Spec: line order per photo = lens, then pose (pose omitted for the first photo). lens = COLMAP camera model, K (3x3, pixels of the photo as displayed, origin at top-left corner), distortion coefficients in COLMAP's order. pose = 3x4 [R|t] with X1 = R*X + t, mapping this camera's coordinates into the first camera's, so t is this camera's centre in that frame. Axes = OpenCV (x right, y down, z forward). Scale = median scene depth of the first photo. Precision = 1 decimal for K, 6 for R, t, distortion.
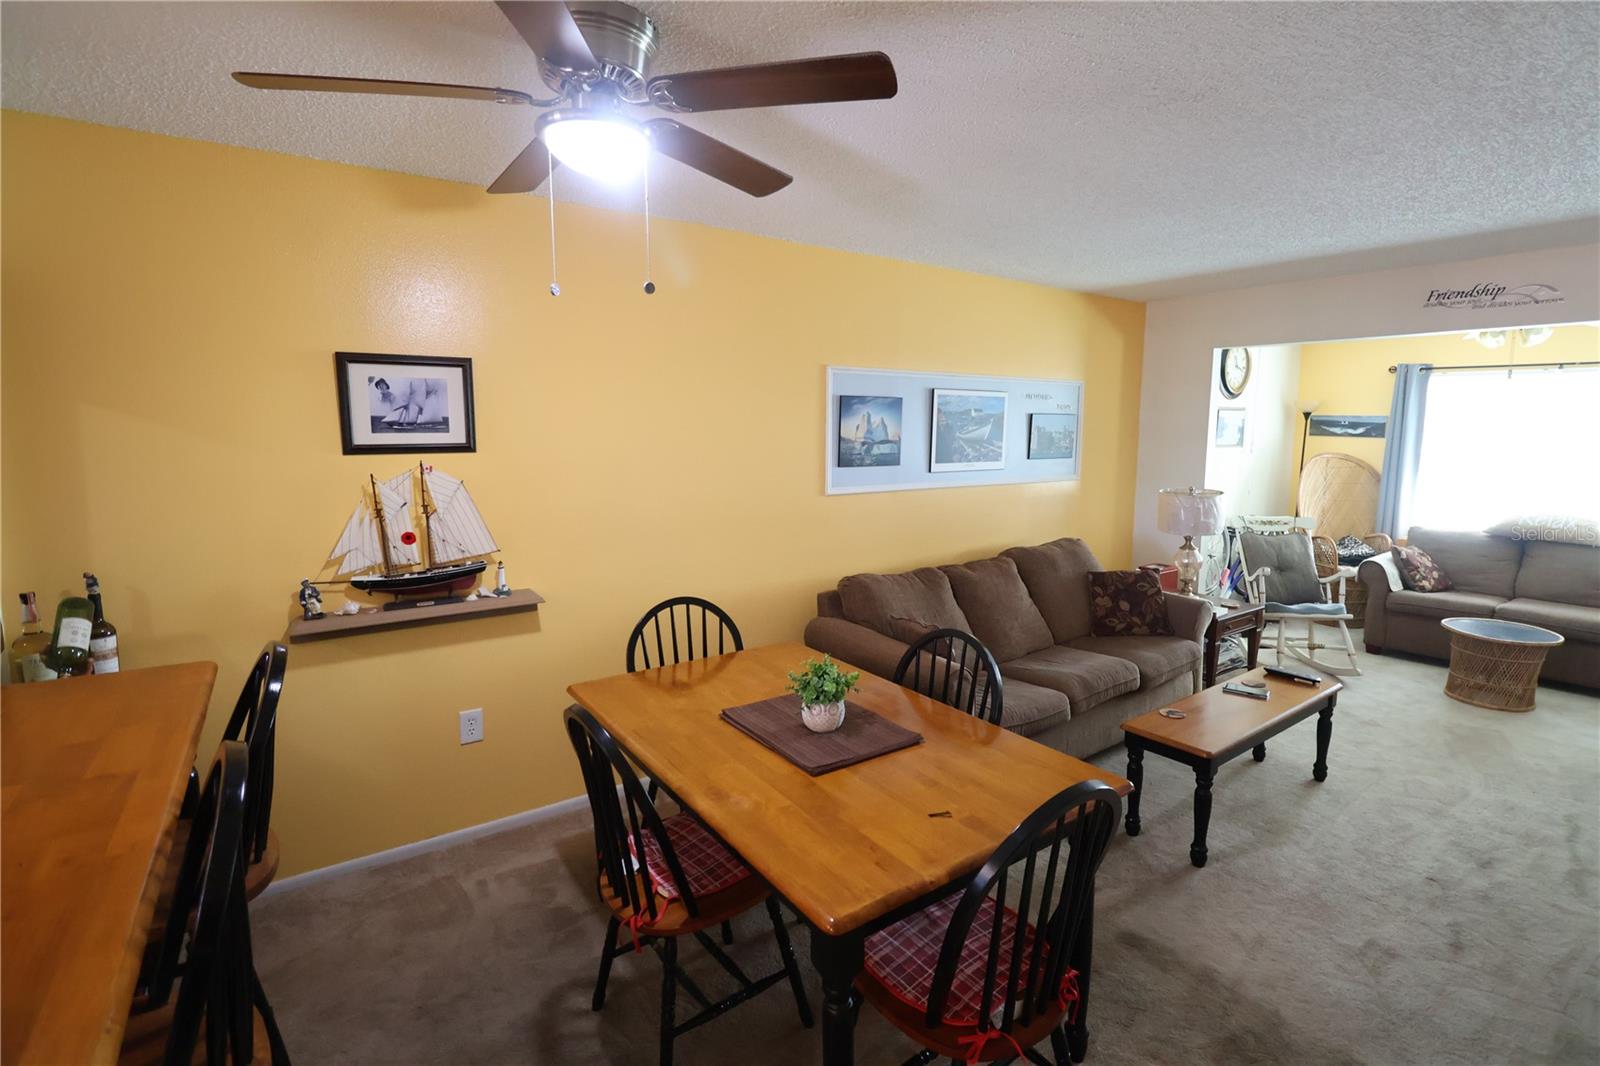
lens RADIAL K [[744.4, 0, 806.7], [0, 744.4, 523.9], [0, 0, 1]] dist [-0.002972, -0.002825]
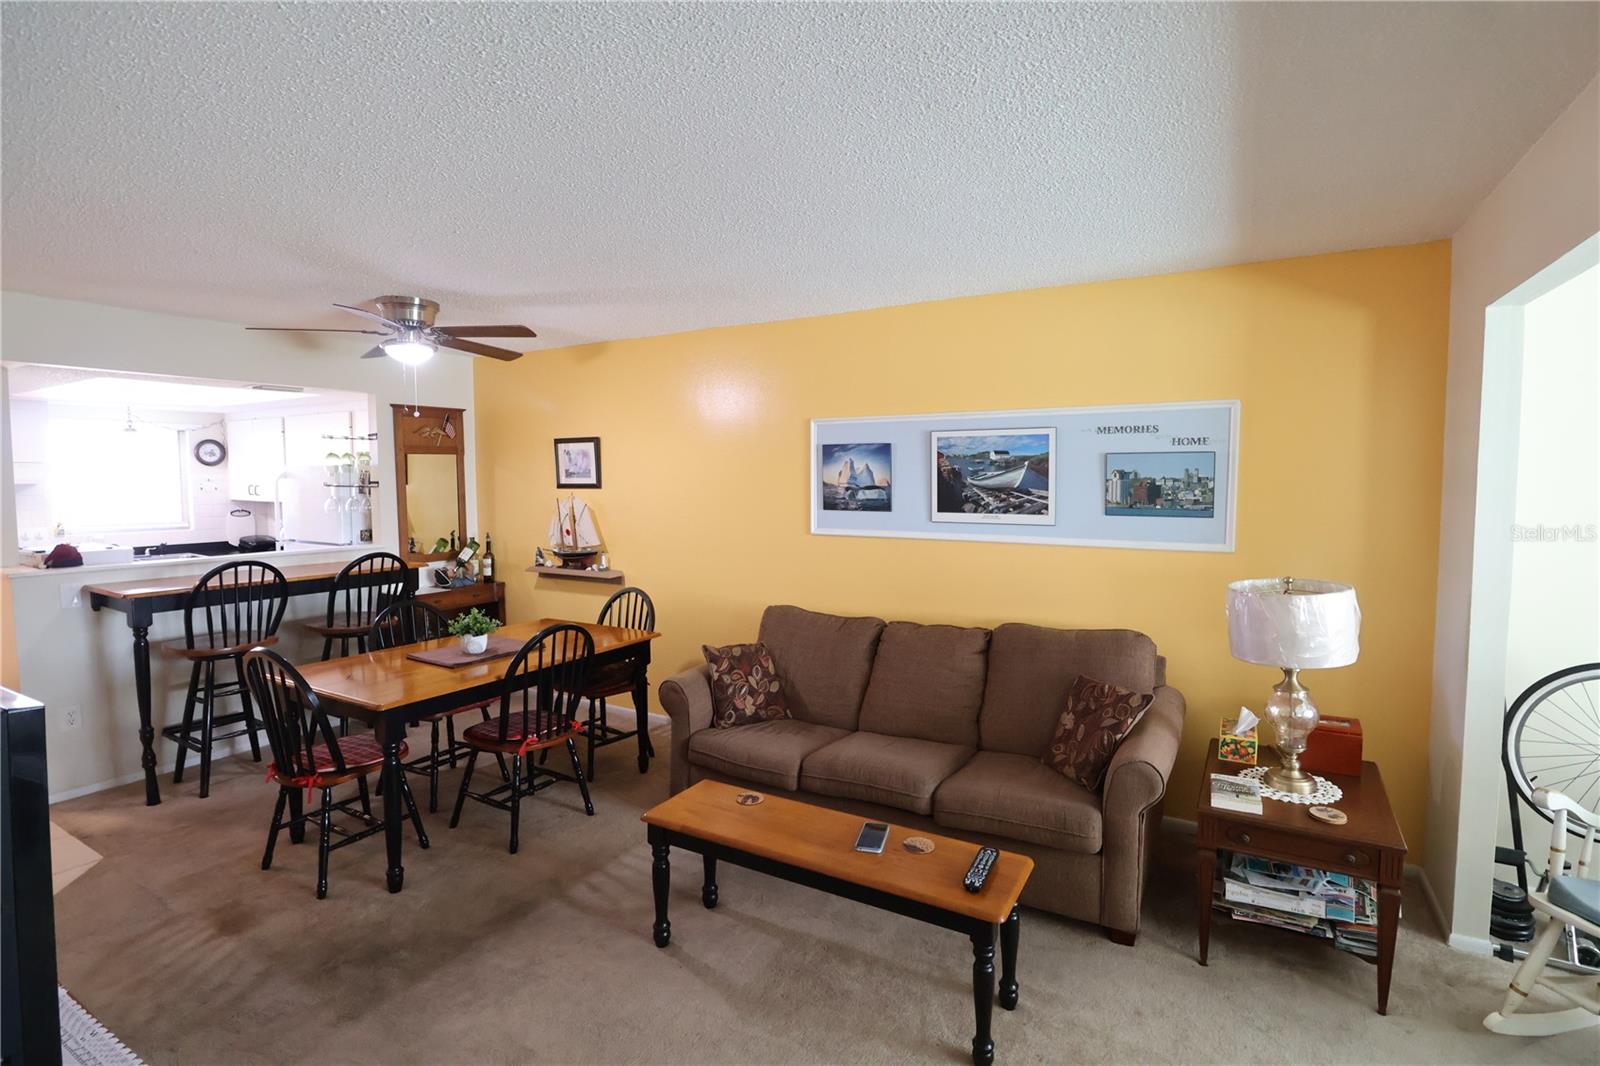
lens RADIAL K [[744.4, 0, 810.8], [0, 744.4, 529.5], [0, 0, 1]] dist [-0.002972, -0.002825]
pose [[0.424040, 0.061115, -0.903579, 1.032563], [-0.114562, 0.993325, 0.013422, -0.060032], [0.898368, 0.097824, 0.428211, 0.518356]]
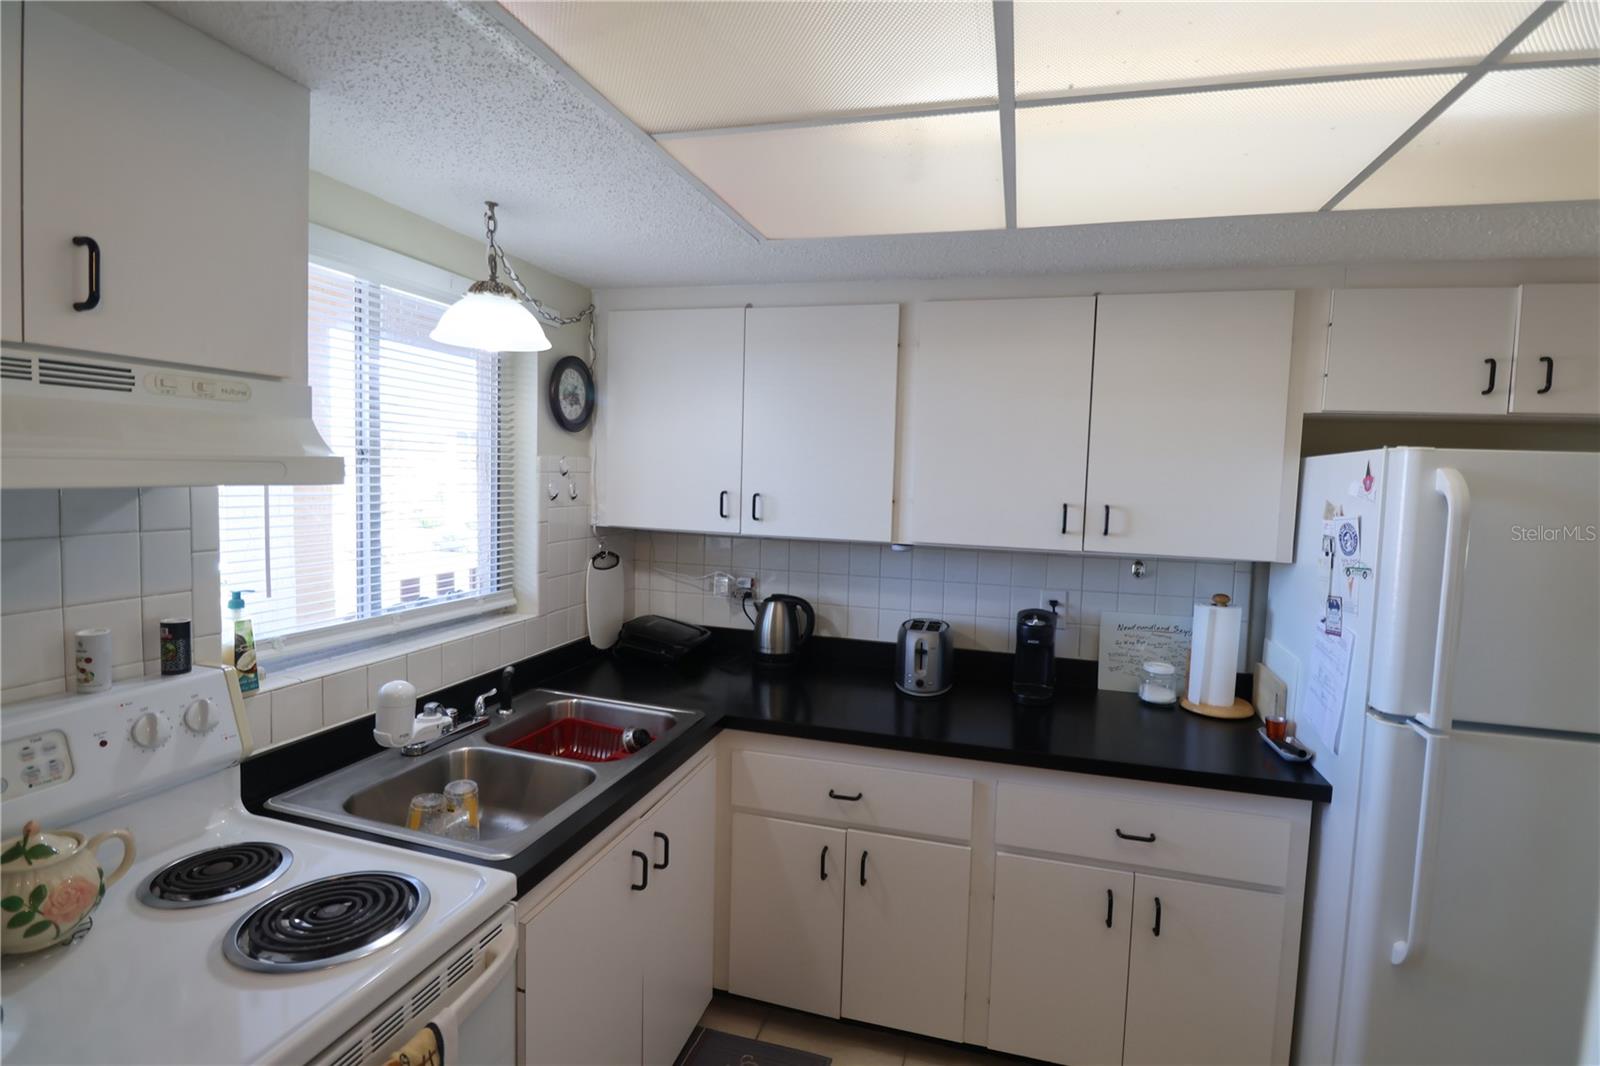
lens RADIAL K [[744.4, 0, 806.9], [0, 744.4, 530.7], [0, 0, 1]] dist [-0.002972, -0.002825]
pose [[0.632874, 0.077577, -0.770358, -0.608119], [-0.126897, 0.991906, -0.004363, 0.039188], [0.763785, 0.100517, 0.637596, -0.280864]]
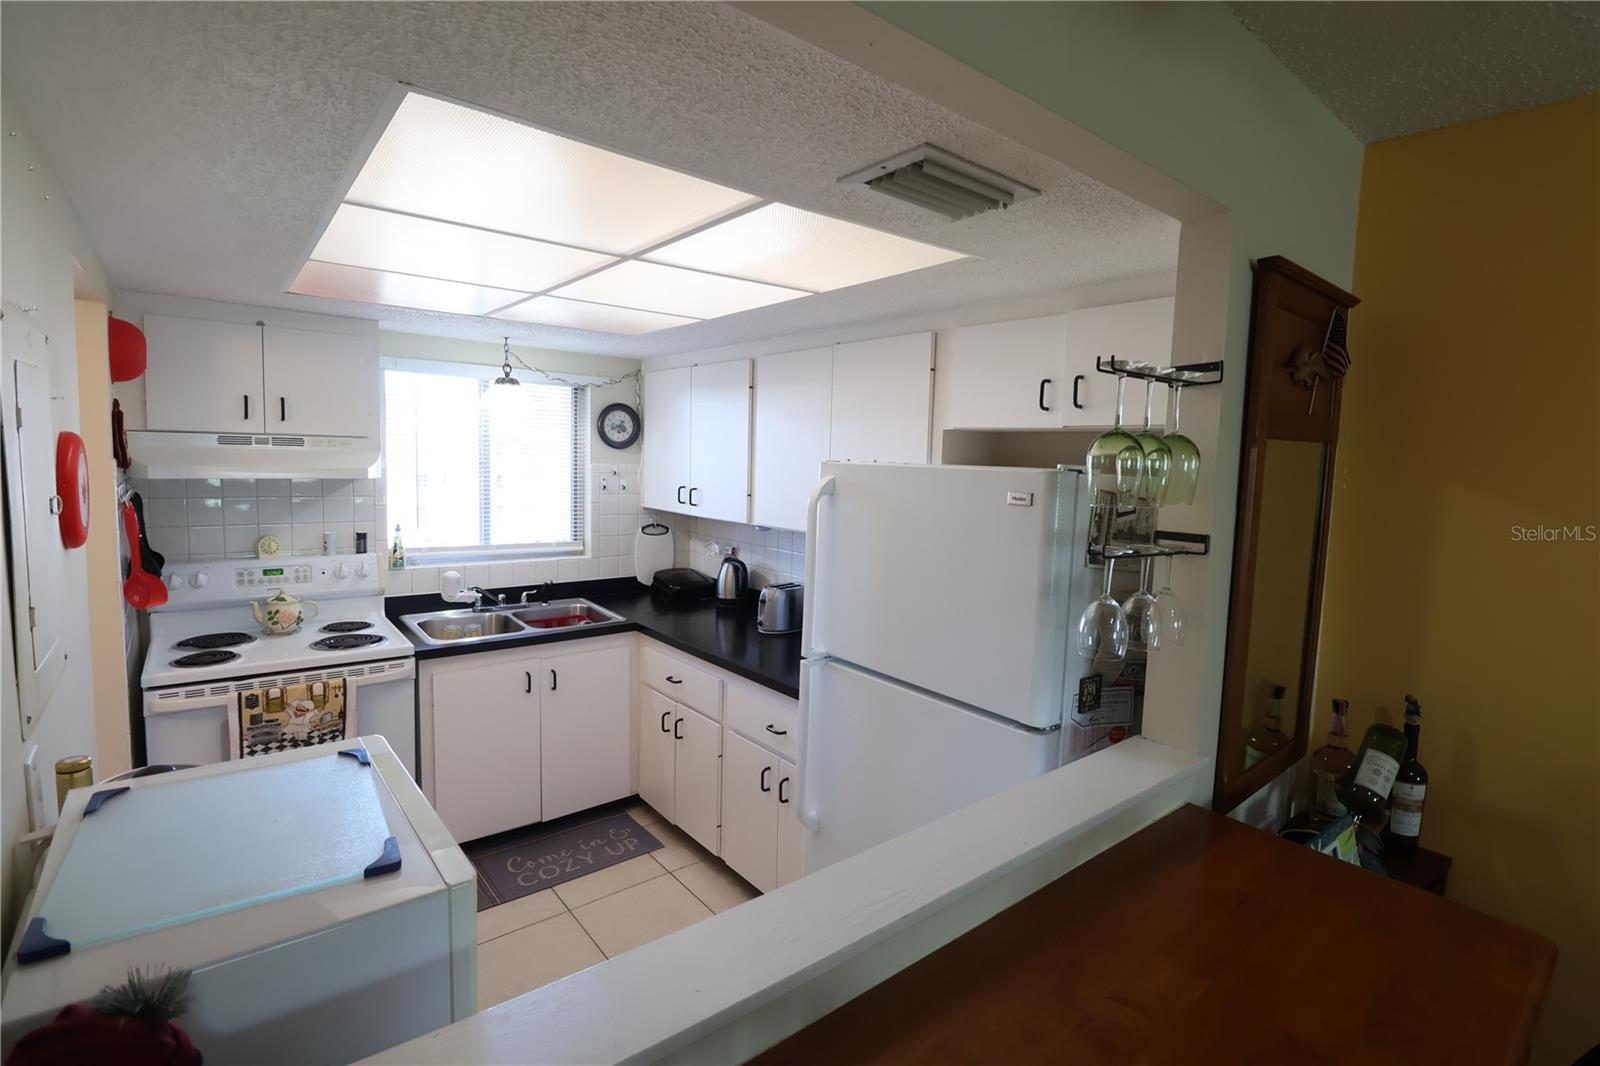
lens RADIAL K [[744.4, 0, 827.8], [0, 744.4, 532.1], [0, 0, 1]] dist [-0.002972, -0.002825]
pose [[0.084489, 0.099616, -0.991432, -0.152464], [-0.155526, 0.984114, 0.085626, -0.042509], [0.984212, 0.146959, 0.098640, 0.167934]]
